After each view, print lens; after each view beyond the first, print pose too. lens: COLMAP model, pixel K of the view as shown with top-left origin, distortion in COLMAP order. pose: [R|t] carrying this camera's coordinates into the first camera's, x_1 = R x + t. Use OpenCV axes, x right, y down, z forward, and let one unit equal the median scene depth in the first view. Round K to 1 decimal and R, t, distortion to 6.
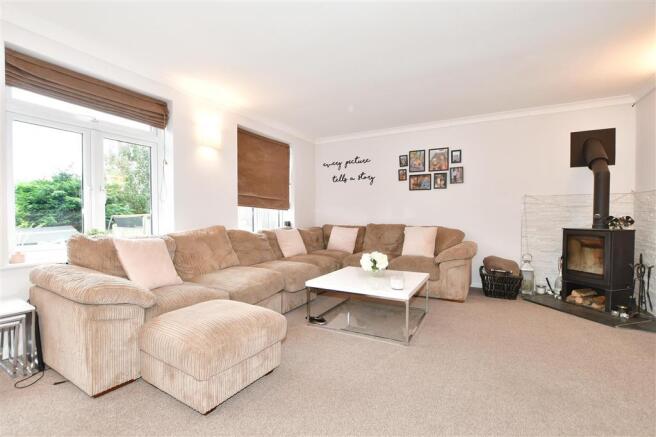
lens RADIAL K [[287.4, 0, 326.7], [0, 287.4, 218.8], [0, 0, 1]] dist [-0.017354, -0.000224]
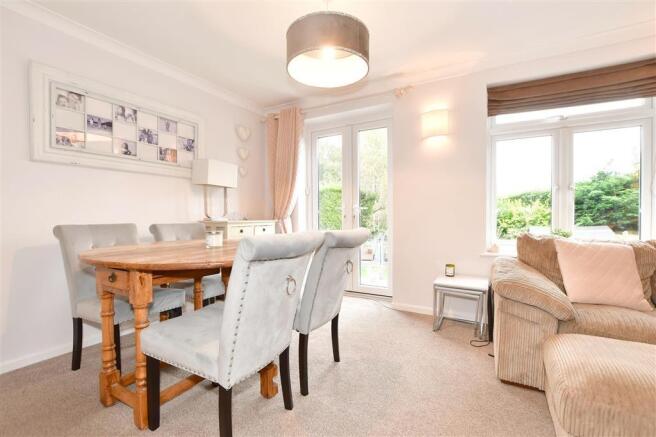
lens RADIAL K [[287.4, 0, 326.7], [0, 287.4, 218.8], [0, 0, 1]] dist [-0.017354, -0.000224]
pose [[0.016575, 0.006942, -0.999839, 0.148861], [-0.007216, 0.999951, 0.006824, -0.000144], [0.999837, 0.007102, 0.016624, 0.170264]]
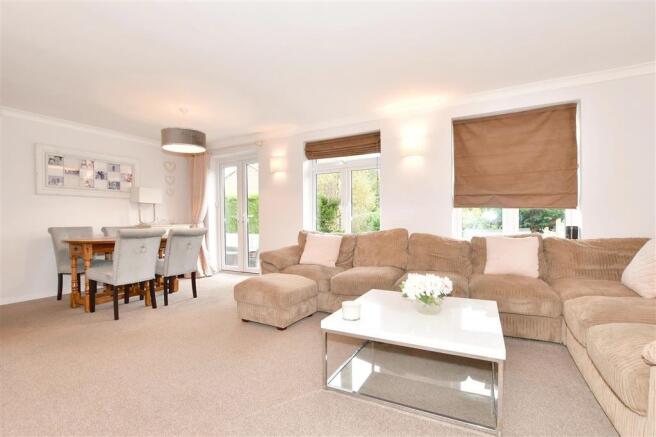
lens RADIAL K [[297.3, 0, 307.5], [0, 297.3, 221.3], [0, 0, 1]] dist [-0.002543, -0.000284]
pose [[-0.001070, -0.001505, -0.999998, 0.903175], [-0.000513, 0.999999, -0.001504, -0.002560], [0.999999, 0.000511, -0.001071, 0.789699]]
